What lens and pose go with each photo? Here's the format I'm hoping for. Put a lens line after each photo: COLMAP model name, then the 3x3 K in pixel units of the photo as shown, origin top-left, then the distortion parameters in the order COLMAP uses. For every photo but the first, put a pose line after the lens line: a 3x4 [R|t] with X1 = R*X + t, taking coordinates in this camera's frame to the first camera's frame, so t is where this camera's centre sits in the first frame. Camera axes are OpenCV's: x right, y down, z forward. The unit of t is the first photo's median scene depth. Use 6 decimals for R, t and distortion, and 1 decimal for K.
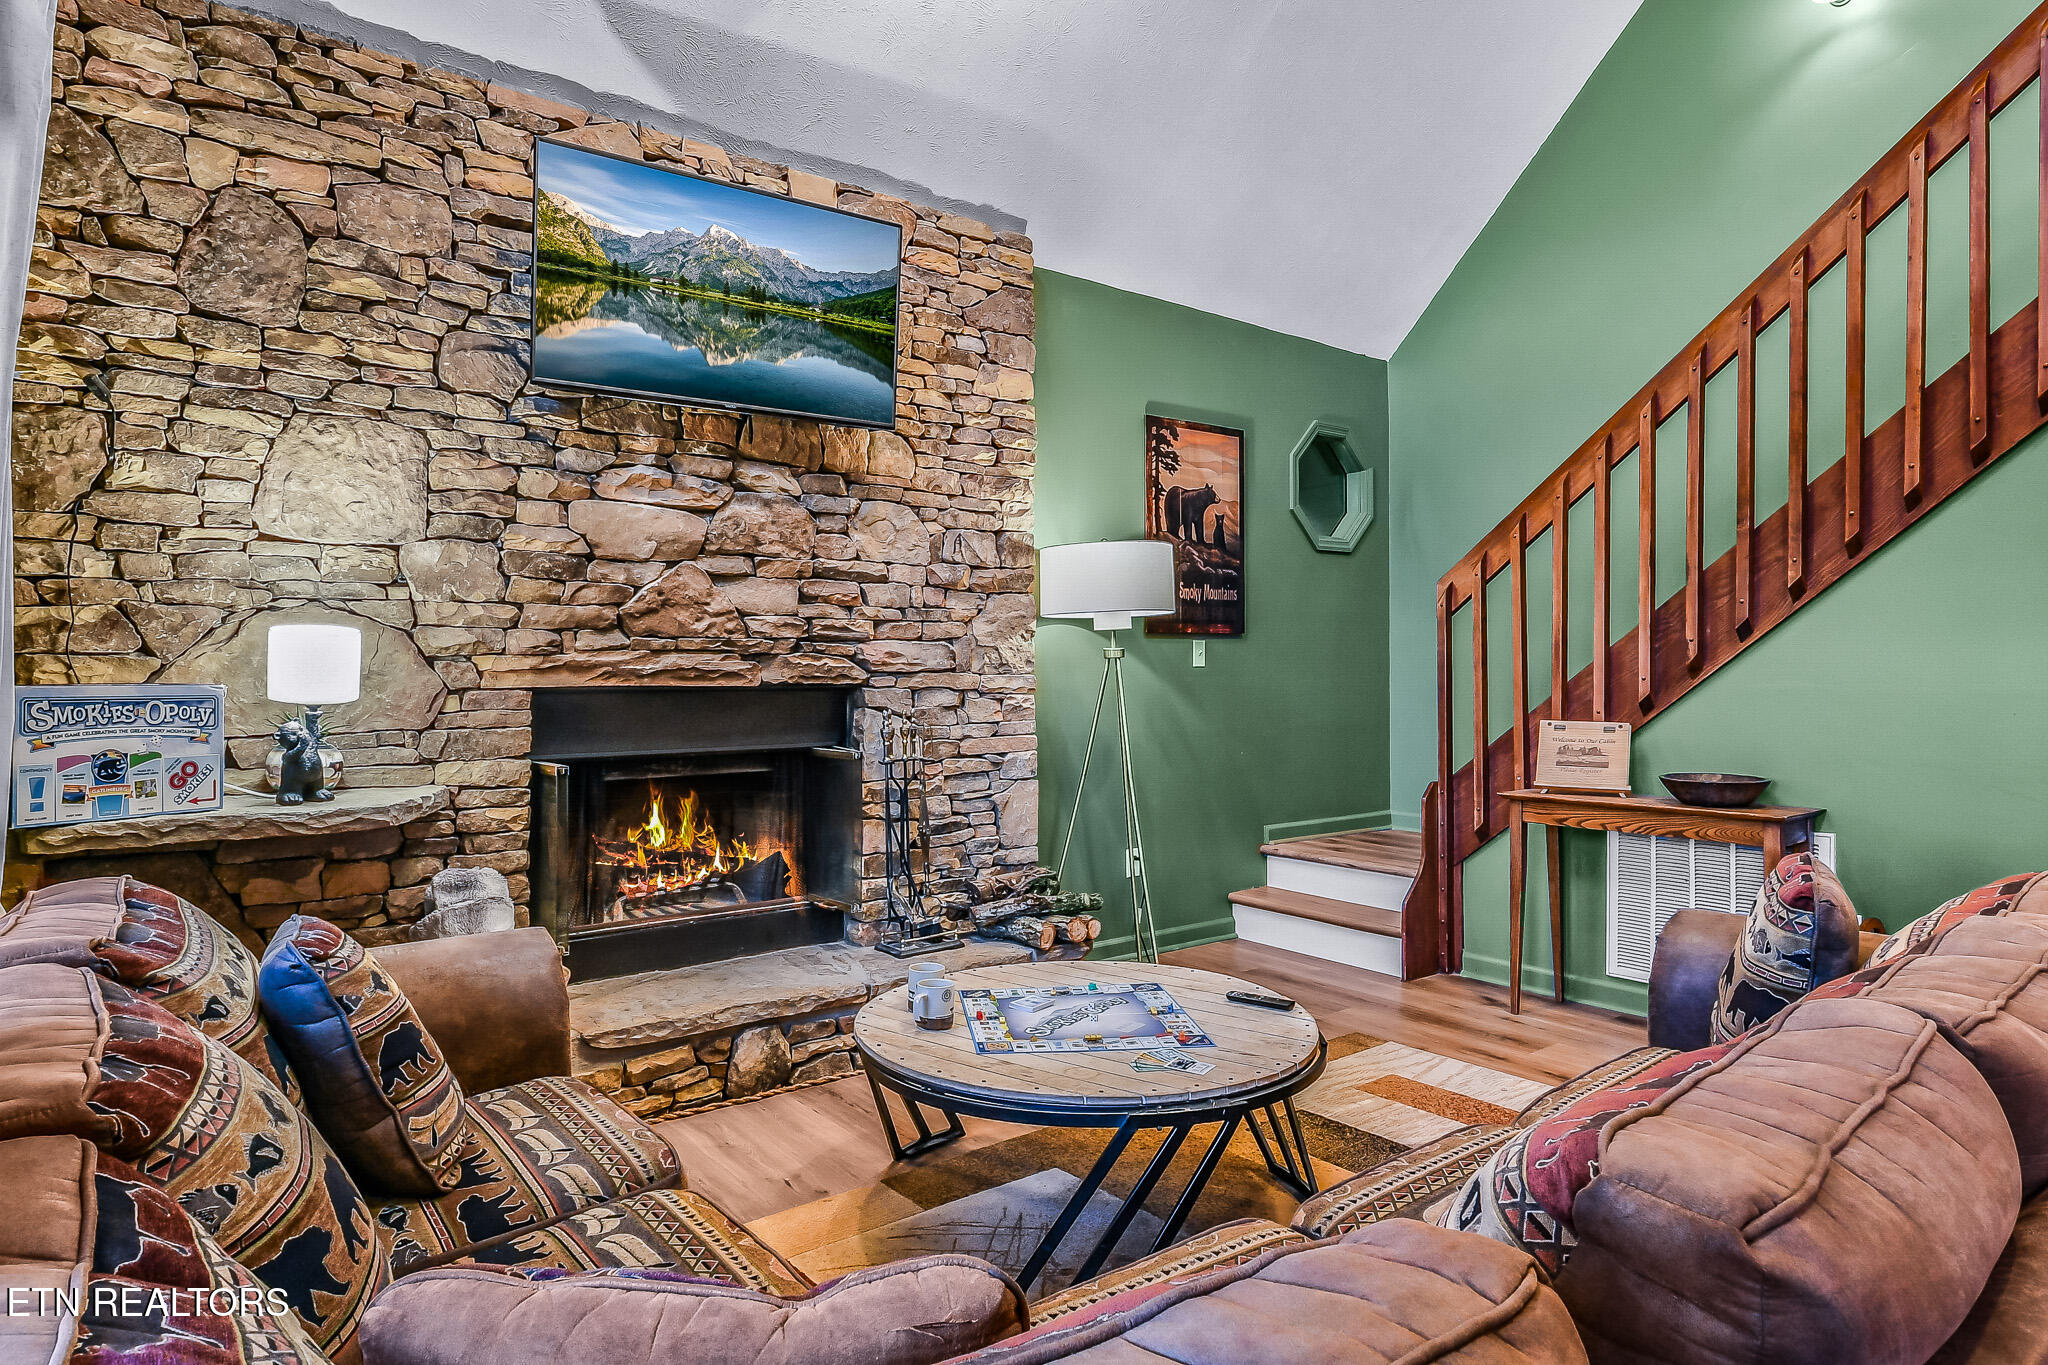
lens RADIAL K [[1192.8, 0, 1027.0], [0, 1192.8, 669.8], [0, 0, 1]] dist [0.018366, -0.020124]
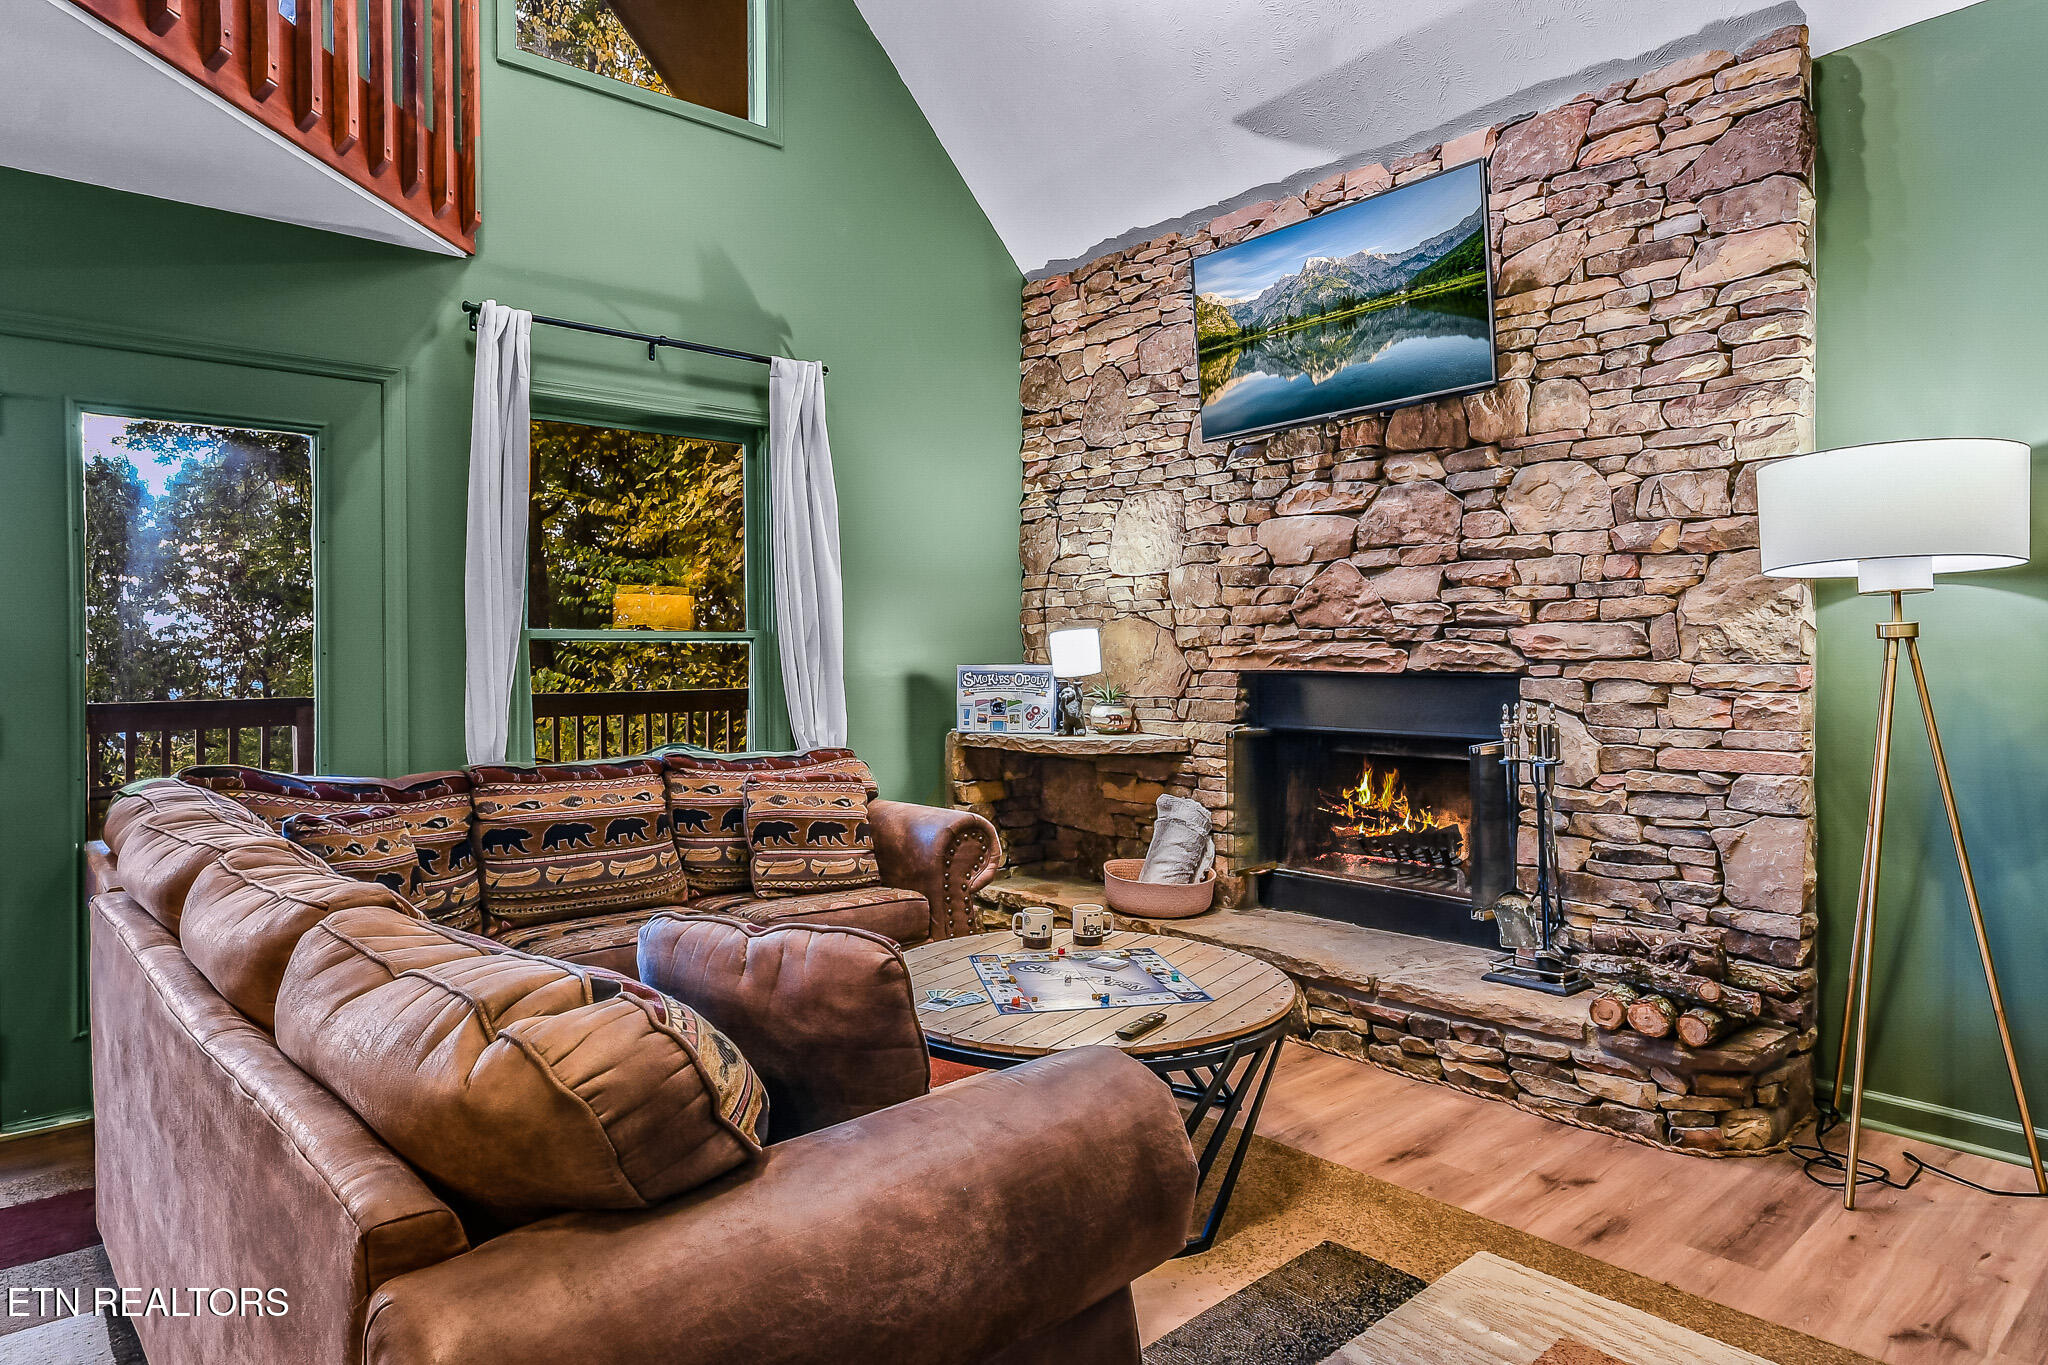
lens RADIAL K [[1192.8, 0, 1034.0], [0, 1192.8, 671.1], [0, 0, 1]] dist [0.018366, -0.020124]
pose [[0.067610, 0.014886, -0.997601, 0.812974], [0.001436, 0.999886, 0.015017, -0.003847], [0.997711, -0.002448, 0.067581, 0.643111]]
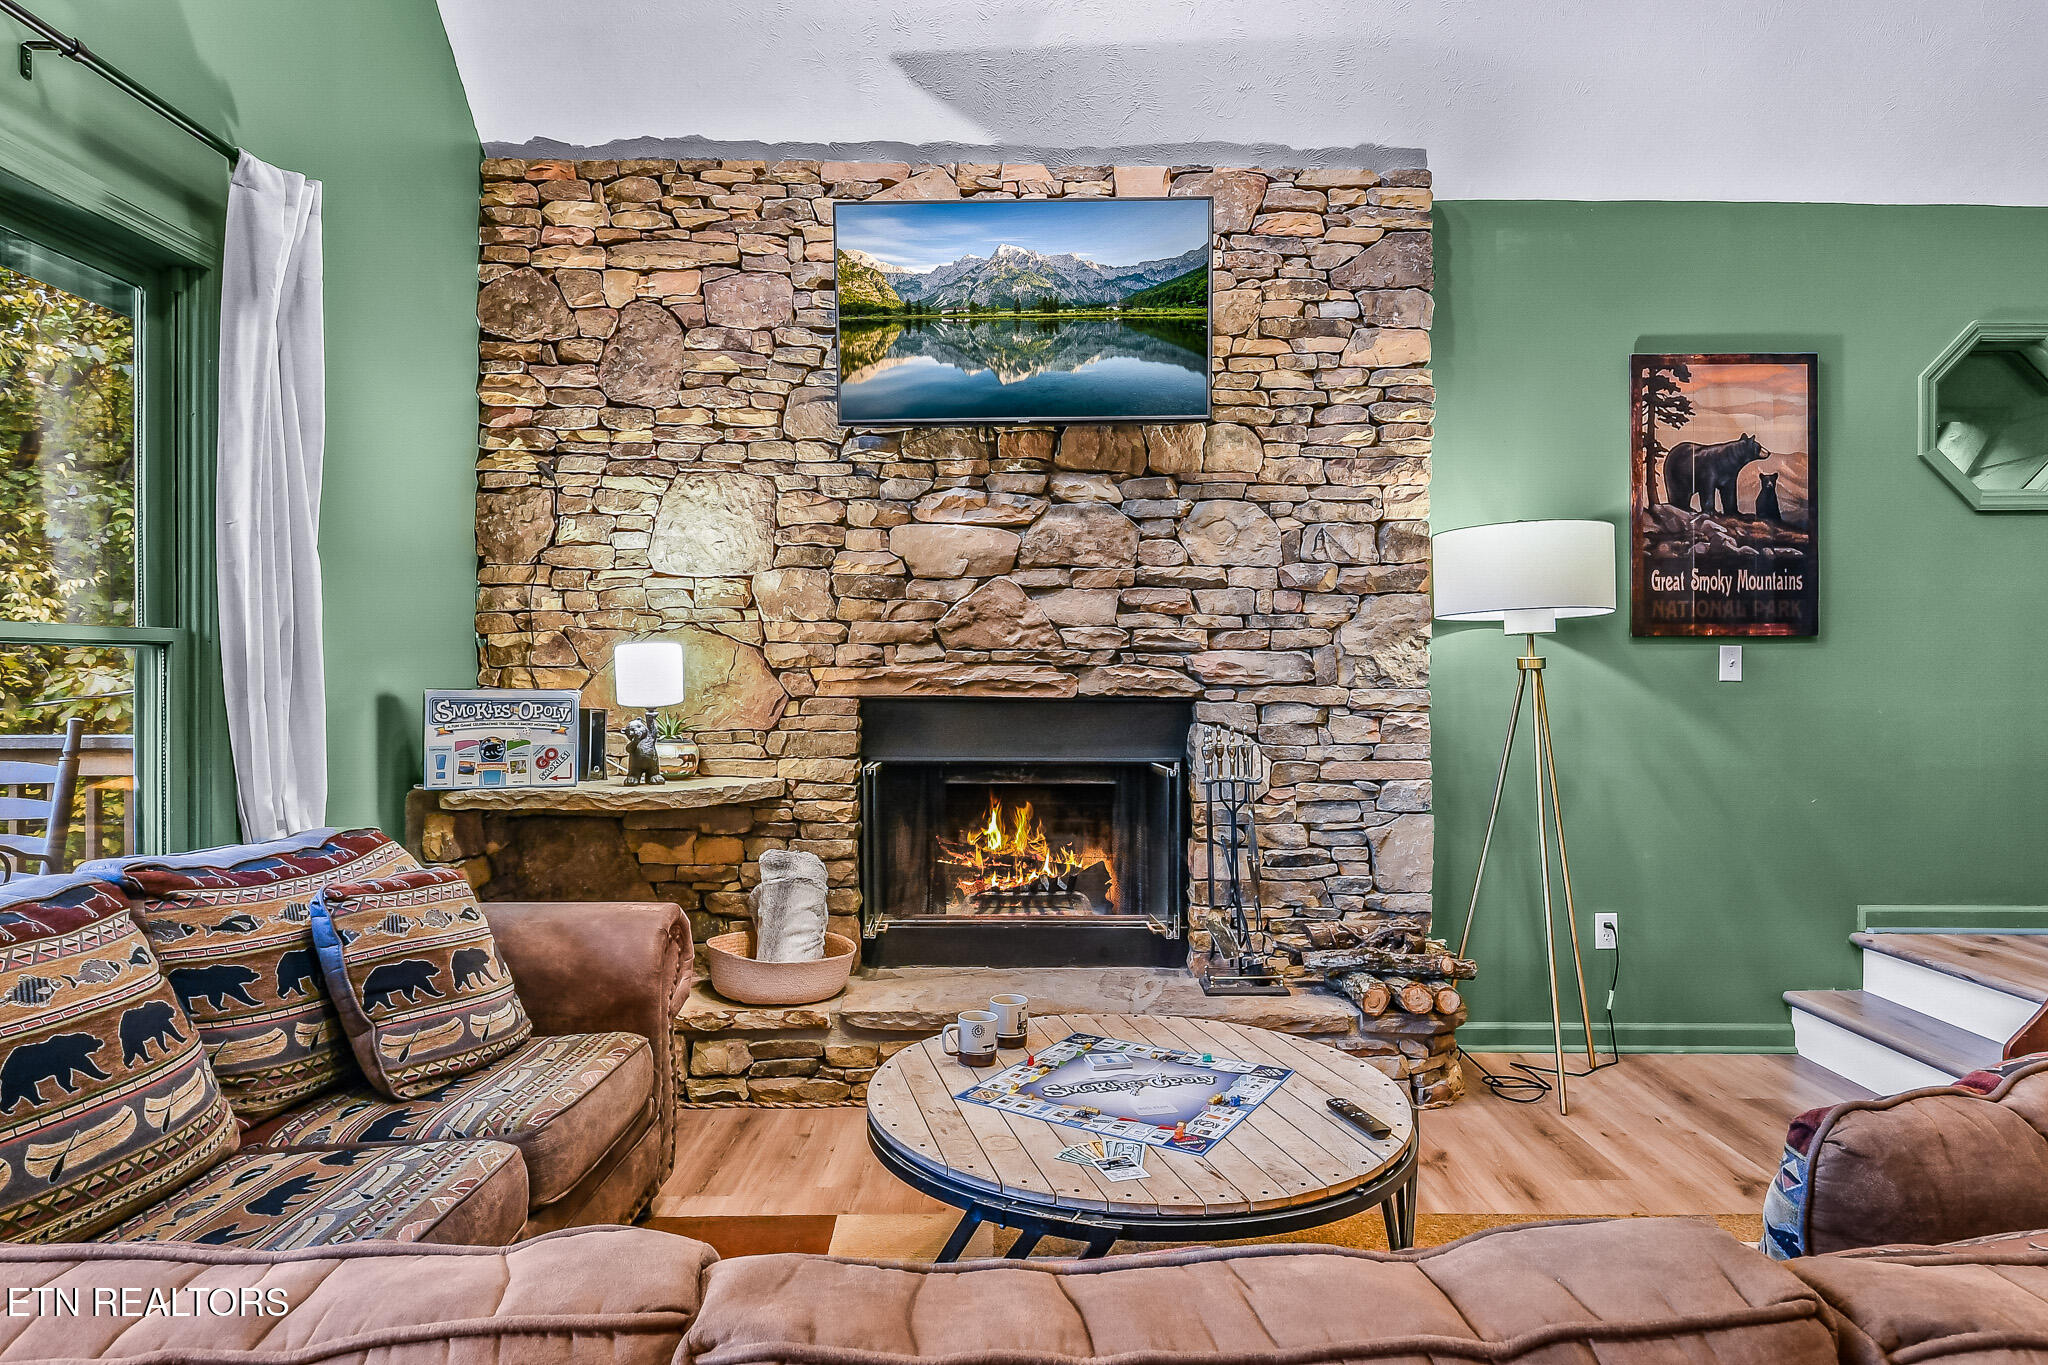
lens RADIAL K [[1192.8, 0, 1022.7], [0, 1192.8, 689.9], [0, 0, 1]] dist [0.018366, -0.020124]
pose [[0.787185, 0.010337, -0.616631, 0.370814], [-0.005834, 0.999940, 0.009314, -0.002118], [0.616690, -0.003734, 0.787198, 0.199831]]
